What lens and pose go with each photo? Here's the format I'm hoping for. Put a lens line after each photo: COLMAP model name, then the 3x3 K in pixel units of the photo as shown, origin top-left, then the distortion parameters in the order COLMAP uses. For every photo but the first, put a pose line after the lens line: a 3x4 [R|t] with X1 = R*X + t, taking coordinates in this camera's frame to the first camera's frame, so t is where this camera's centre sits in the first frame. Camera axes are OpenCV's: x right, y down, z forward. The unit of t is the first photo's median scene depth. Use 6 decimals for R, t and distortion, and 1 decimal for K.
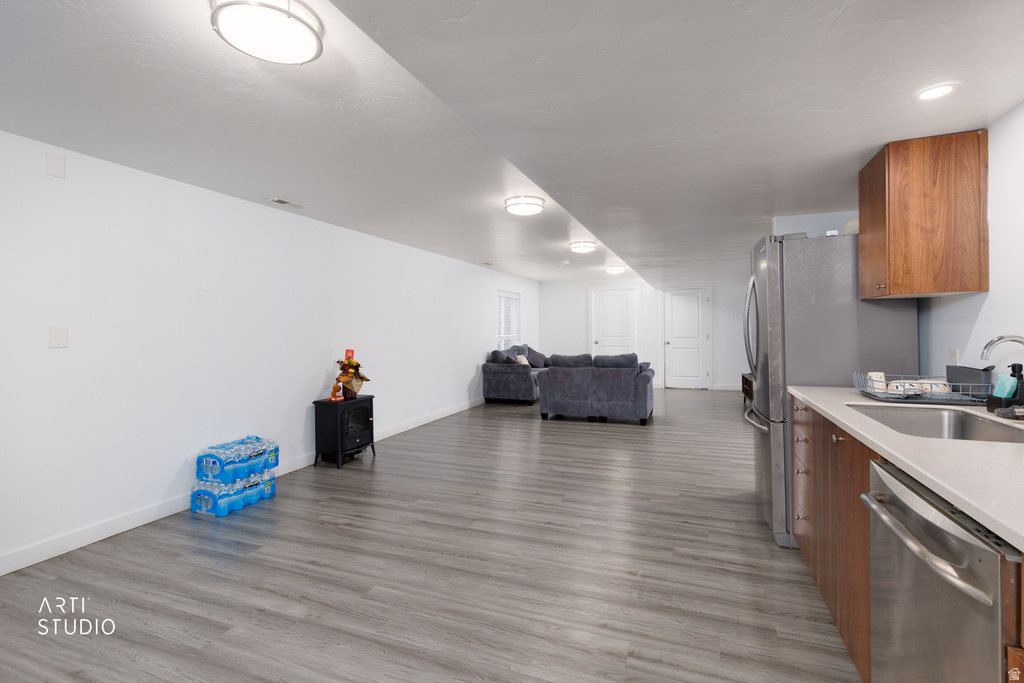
lens RADIAL K [[468.4, 0, 519.6], [0, 468.4, 340.0], [0, 0, 1]] dist [0.002724, 0.000081]
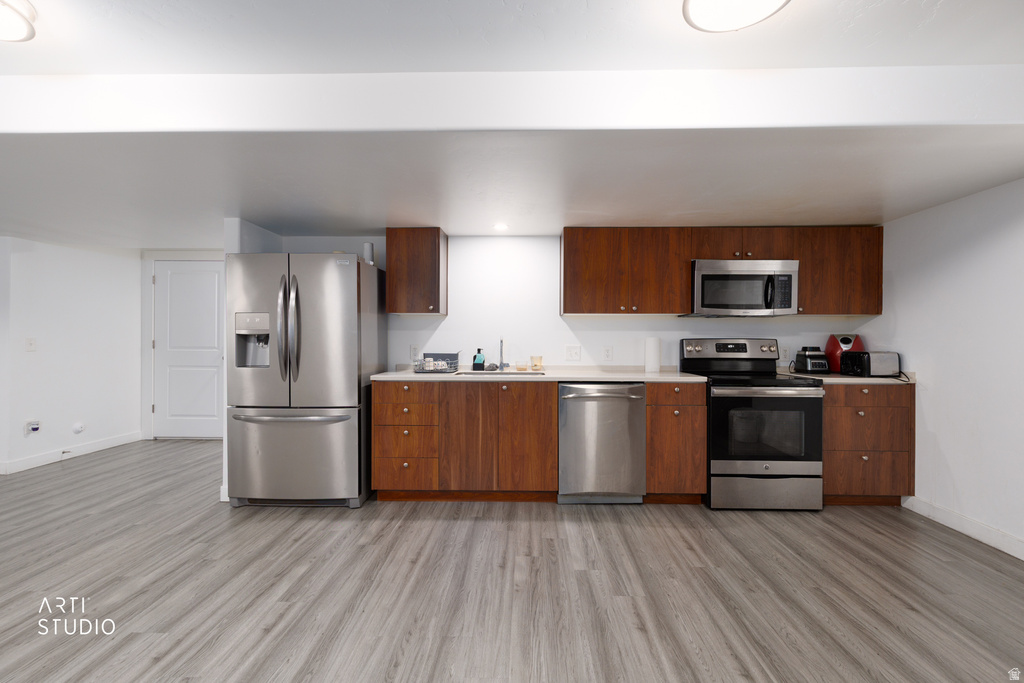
lens RADIAL K [[460.5, 0, 516.7], [0, 460.5, 338.2], [0, 0, 1]] dist [0.007004, -0.000291]
pose [[-0.327650, 0.005878, 0.944781, -0.597001], [0.022921, 0.999736, 0.001729, 0.002481], [-0.944521, 0.022221, -0.327698, 0.816037]]
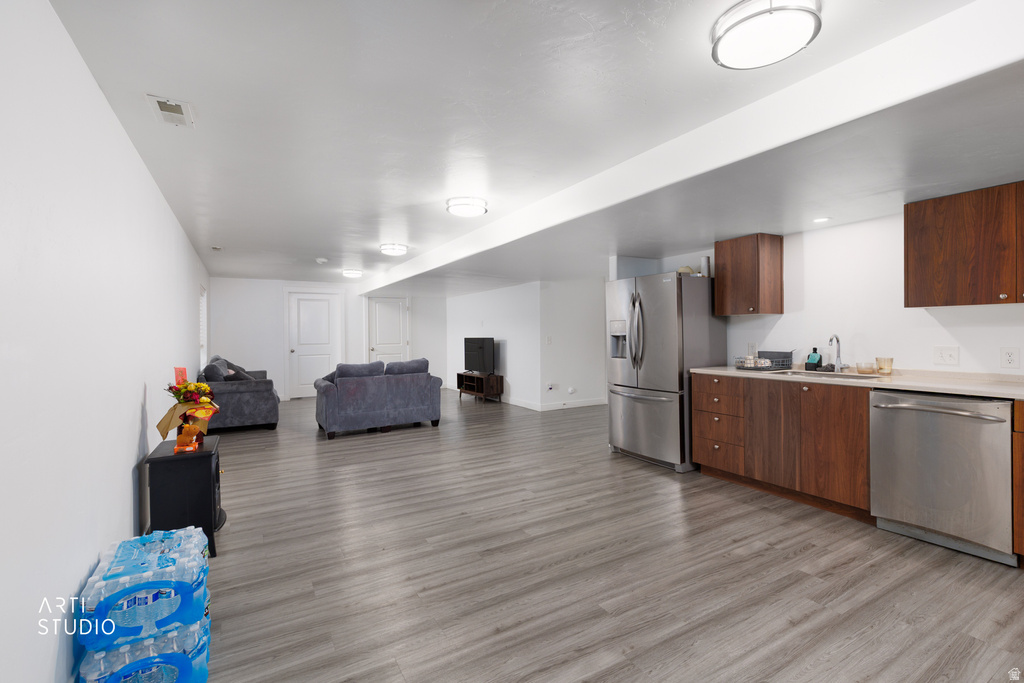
lens RADIAL K [[460.5, 0, 516.7], [0, 460.5, 338.2], [0, 0, 1]] dist [0.007004, -0.000291]
pose [[0.627860, -0.007363, 0.778291, -0.791010], [0.024622, 0.999643, -0.010406, -0.001236], [-0.777937, 0.025696, 0.627817, 0.376595]]
